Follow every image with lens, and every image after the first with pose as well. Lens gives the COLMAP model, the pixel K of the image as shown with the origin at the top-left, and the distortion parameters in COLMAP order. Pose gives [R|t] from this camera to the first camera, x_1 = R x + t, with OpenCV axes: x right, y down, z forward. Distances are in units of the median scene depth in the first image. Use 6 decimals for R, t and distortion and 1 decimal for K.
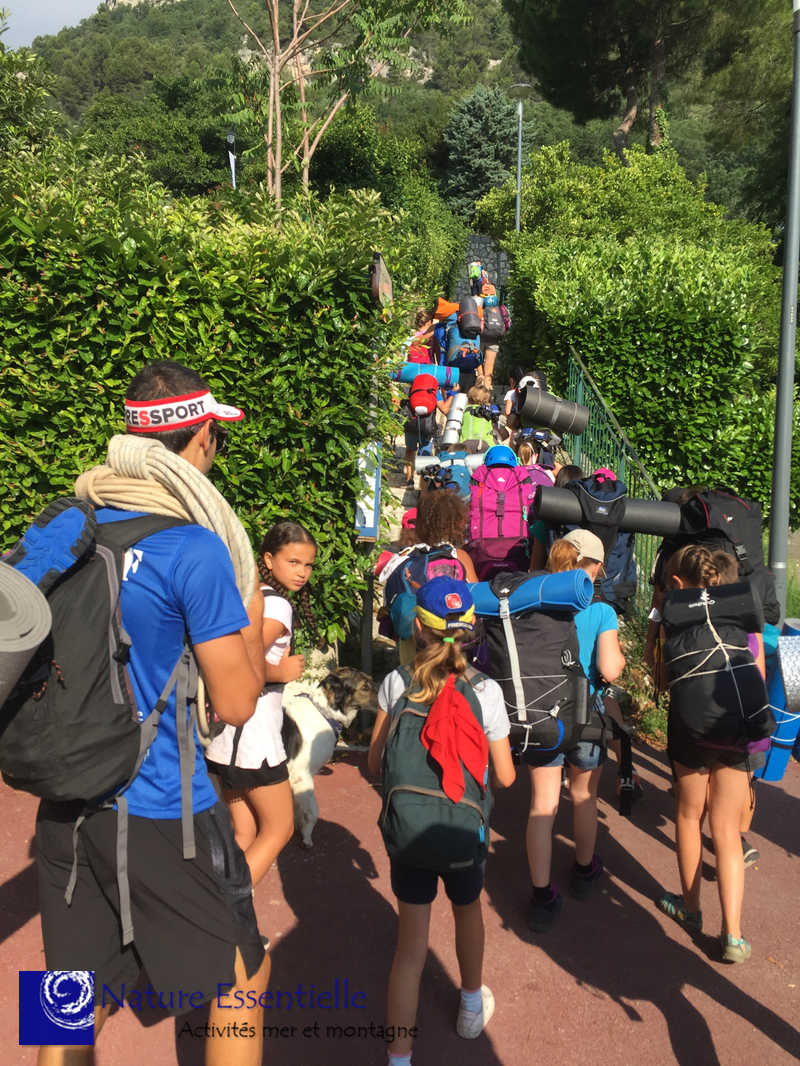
lens RADIAL K [[911.1, 0, 438.9], [0, 911.1, 542.9], [0, 0, 1]] dist [0.113897, -0.127331]
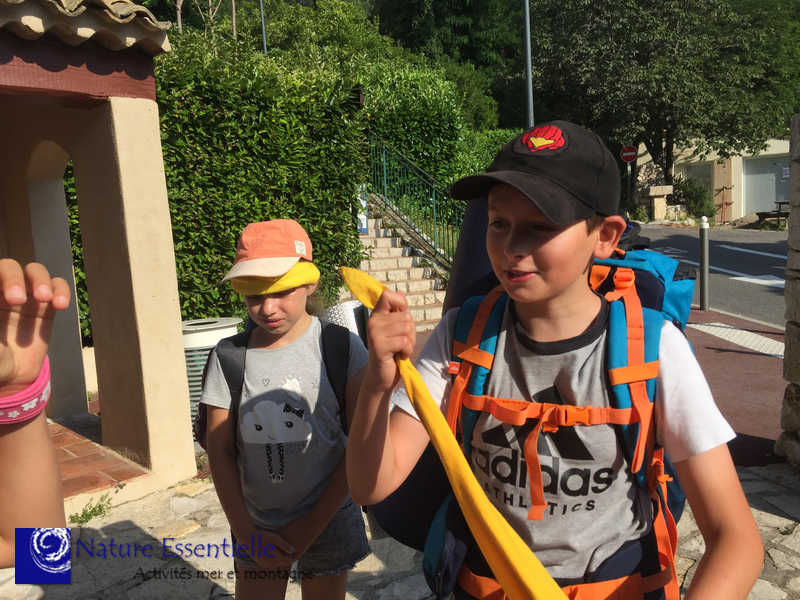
lens RADIAL K [[683.7, 0, 398.1], [0, 683.7, 303.8], [0, 0, 1]] dist [0.113897, -0.127331]
pose [[0.924404, -0.112750, 0.364369, -0.307552], [0.097868, 0.993442, 0.059118, 0.035053], [-0.368645, -0.018989, 0.929376, -0.208535]]
